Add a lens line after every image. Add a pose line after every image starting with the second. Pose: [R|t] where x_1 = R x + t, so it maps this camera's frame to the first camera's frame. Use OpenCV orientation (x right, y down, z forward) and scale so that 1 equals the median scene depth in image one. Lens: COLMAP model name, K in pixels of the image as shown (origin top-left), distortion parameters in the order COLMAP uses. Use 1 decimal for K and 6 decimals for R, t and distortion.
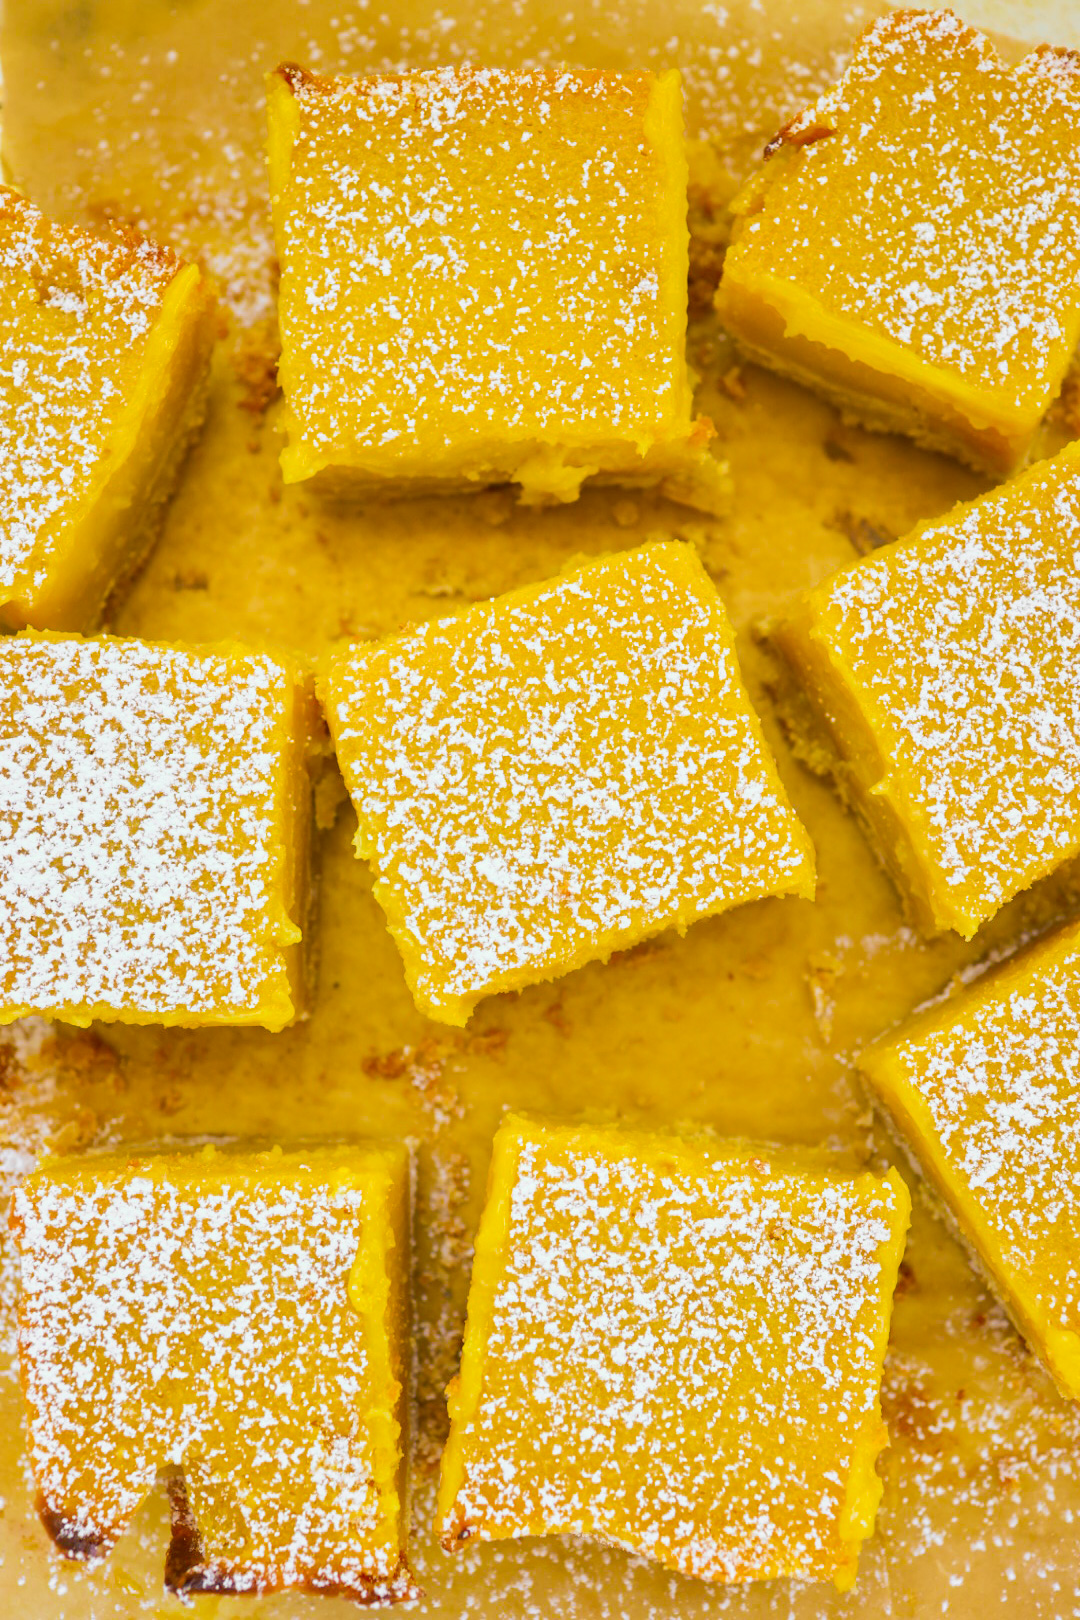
lens RADIAL K [[2048.0, 0, 540.0], [0, 2048.0, 810.0], [0, 0, 1]] dist [-0.087525, 0.025467]
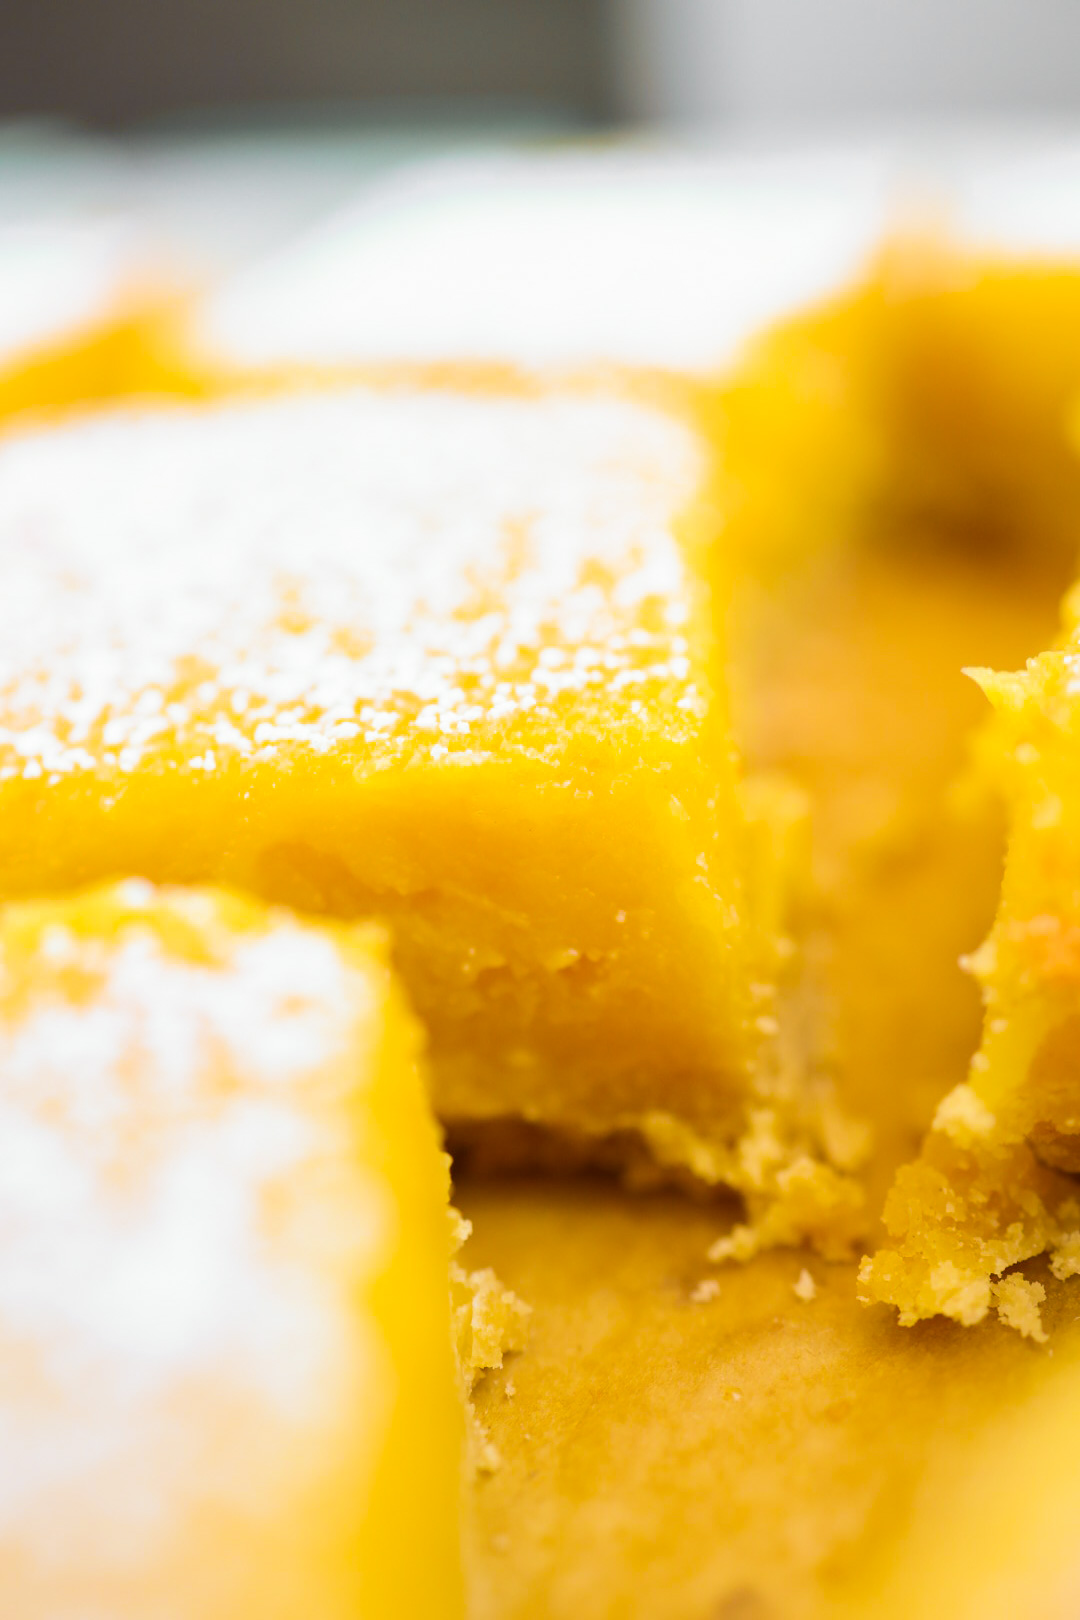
lens RADIAL K [[2048.0, 0, 540.0], [0, 2048.0, 810.0], [0, 0, 1]] dist [-0.087525, 0.025467]
pose [[-0.431296, 0.314521, -0.845612, 0.371078], [-0.878554, 0.066812, 0.472948, -0.272865], [0.205249, 0.946896, 0.247508, 0.960937]]
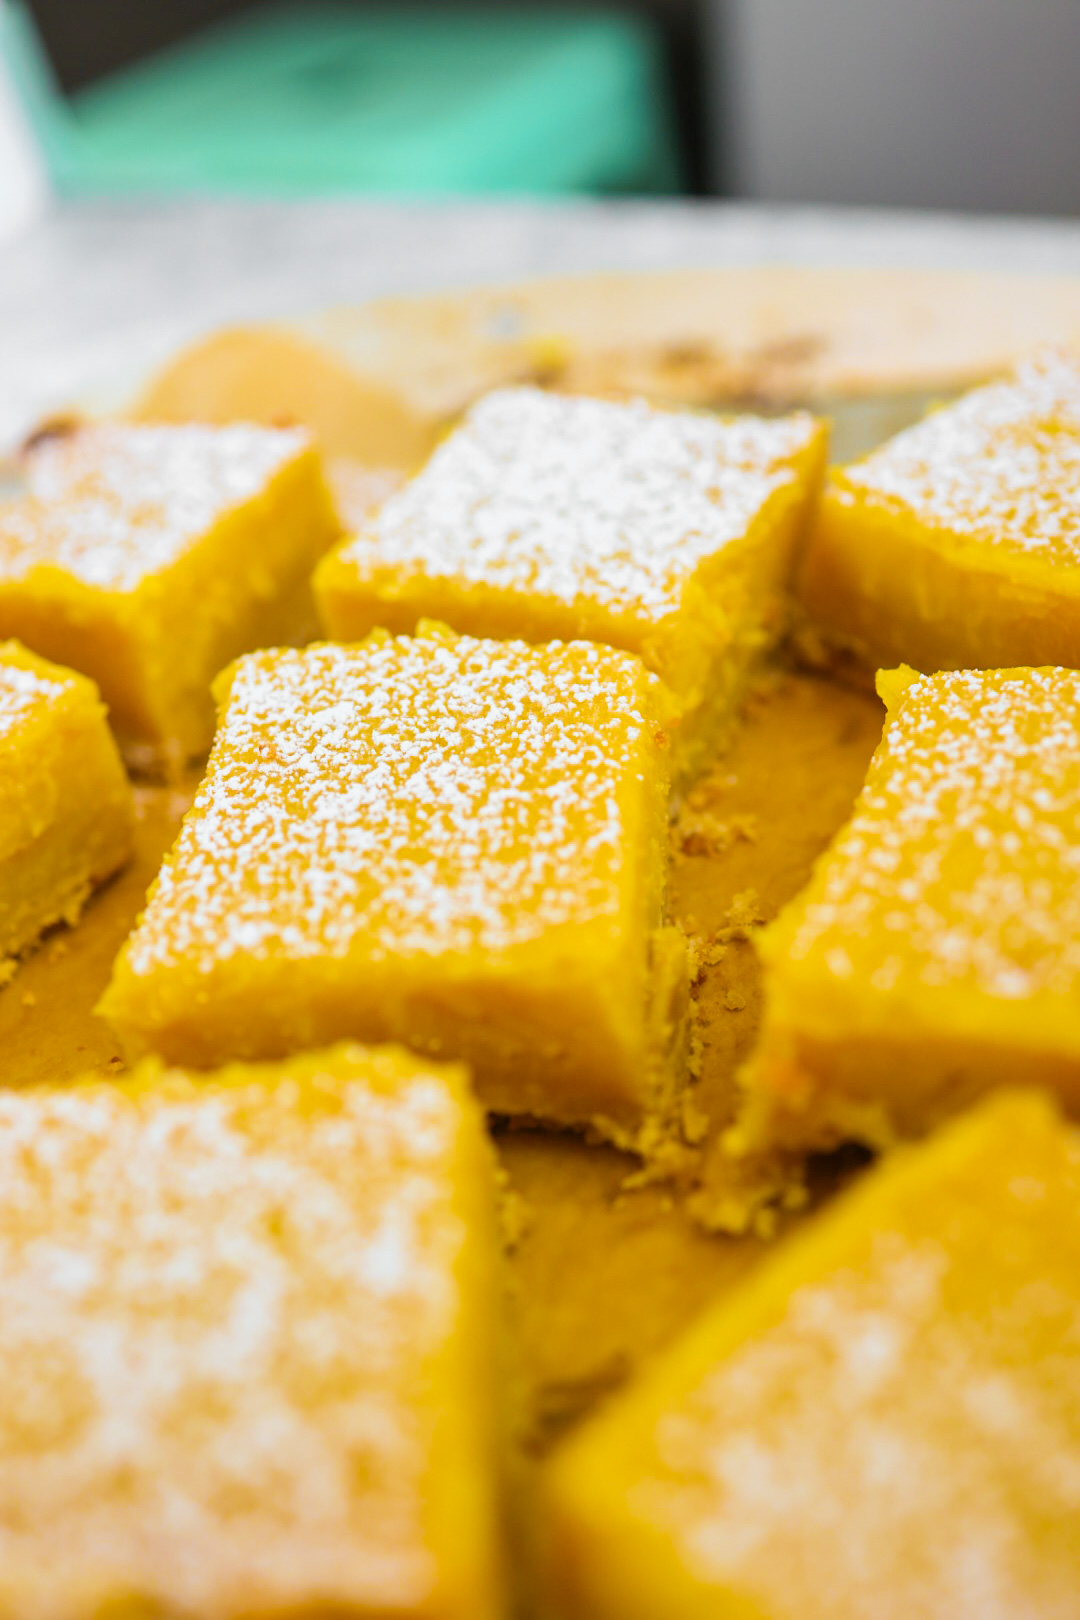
lens RADIAL K [[2048.0, 0, 540.0], [0, 2048.0, 810.0], [0, 0, 1]] dist [-0.087525, 0.025467]
pose [[-0.462830, 0.462848, -0.756016, 0.588534], [-0.862082, -0.036435, 0.505457, -0.466176], [0.206404, 0.885689, 0.415876, 0.697217]]
